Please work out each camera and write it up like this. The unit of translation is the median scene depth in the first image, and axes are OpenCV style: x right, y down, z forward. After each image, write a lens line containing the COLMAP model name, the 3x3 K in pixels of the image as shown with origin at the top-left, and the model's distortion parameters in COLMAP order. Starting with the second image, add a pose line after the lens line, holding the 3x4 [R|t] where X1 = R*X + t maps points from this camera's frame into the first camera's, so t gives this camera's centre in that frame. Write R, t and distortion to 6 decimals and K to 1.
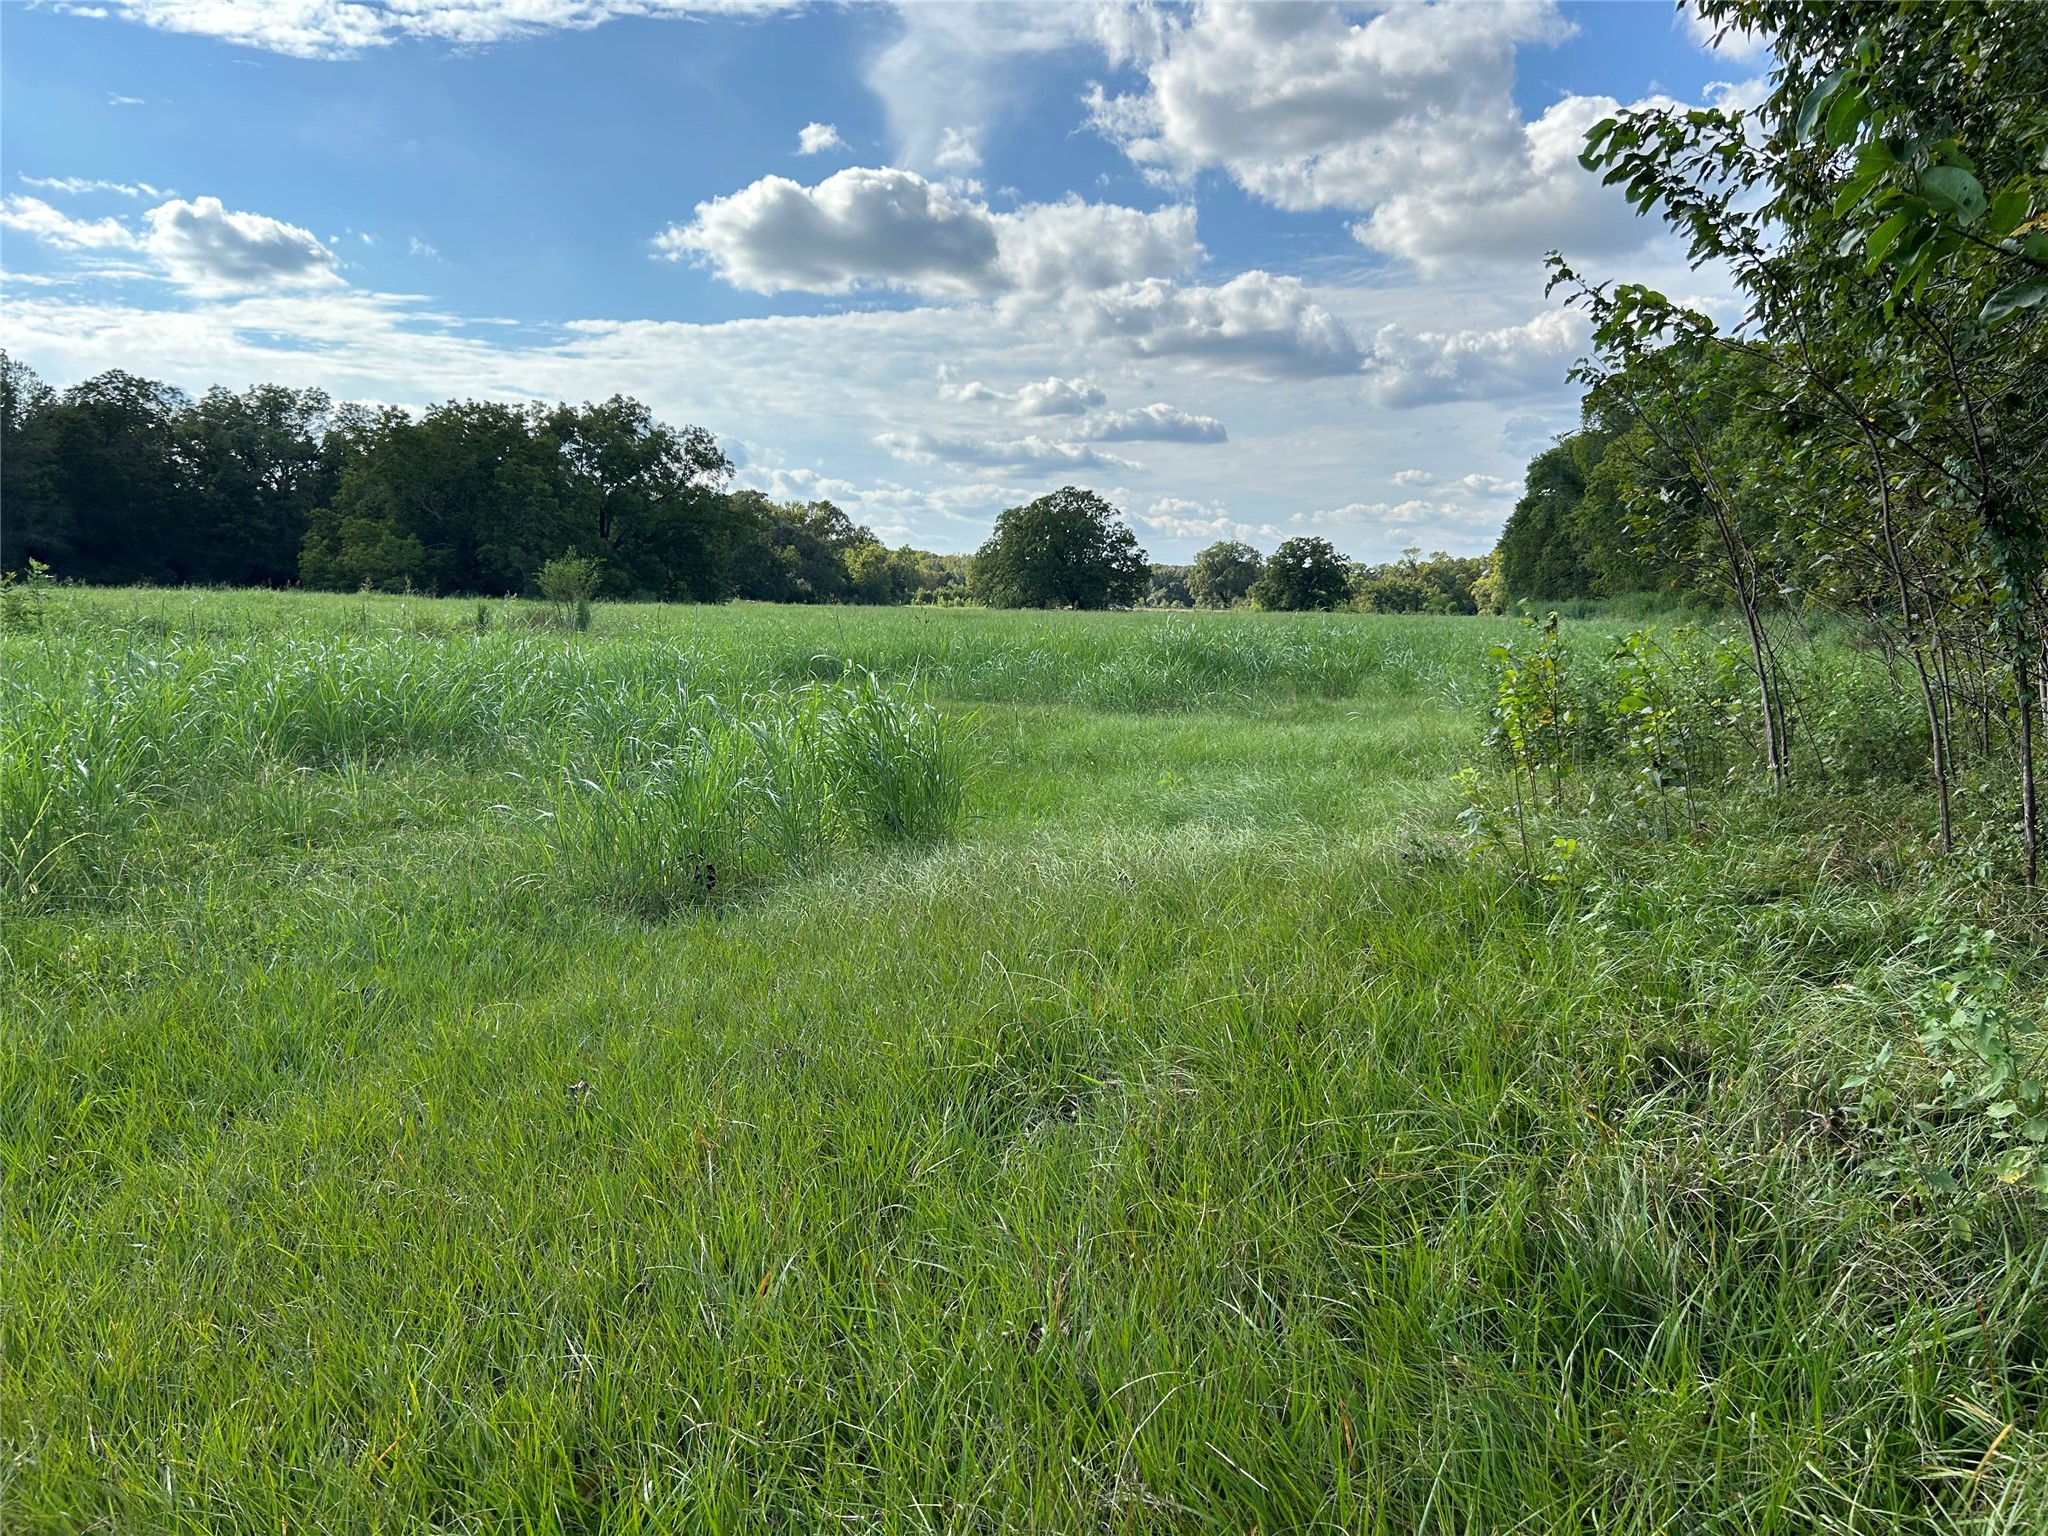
lens RADIAL K [[1547.5, 0, 1029.6], [0, 1547.5, 774.1], [0, 0, 1]] dist [0.050395, 0.001973]
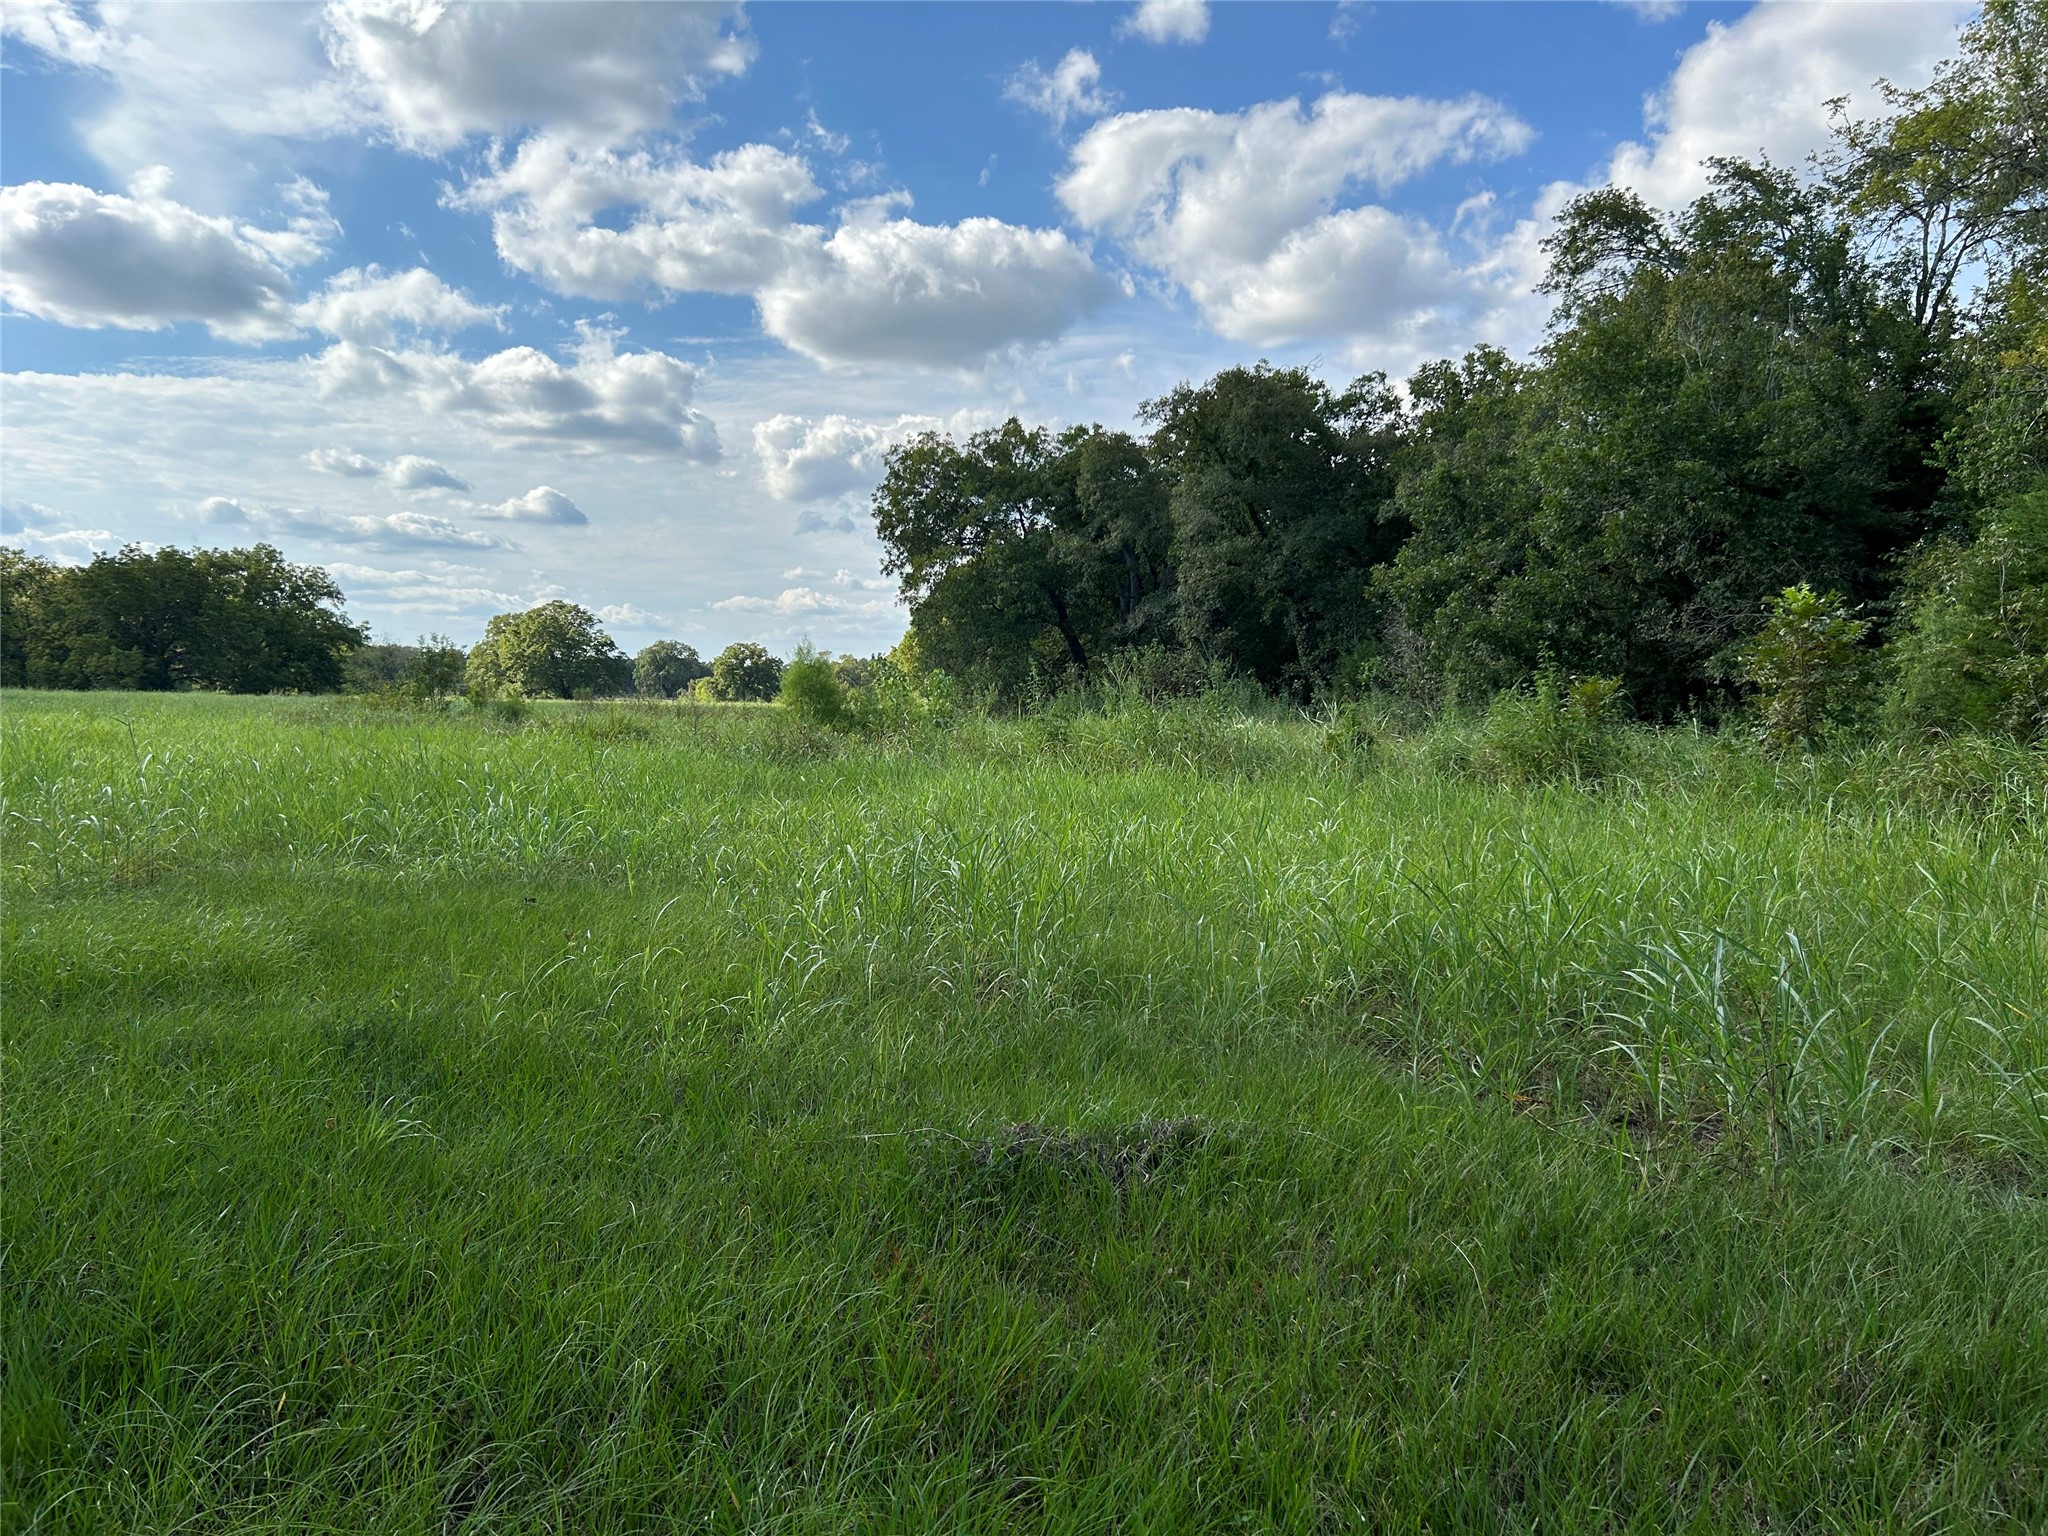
lens RADIAL K [[1561.4, 0, 1026.5], [0, 1561.4, 766.6], [0, 0, 1]] dist [0.004284, 0.000643]
pose [[0.929914, -0.012634, 0.367559, -0.079110], [0.035269, 0.997867, -0.054930, 0.025021], [-0.366081, 0.064043, 0.928377, -0.256454]]
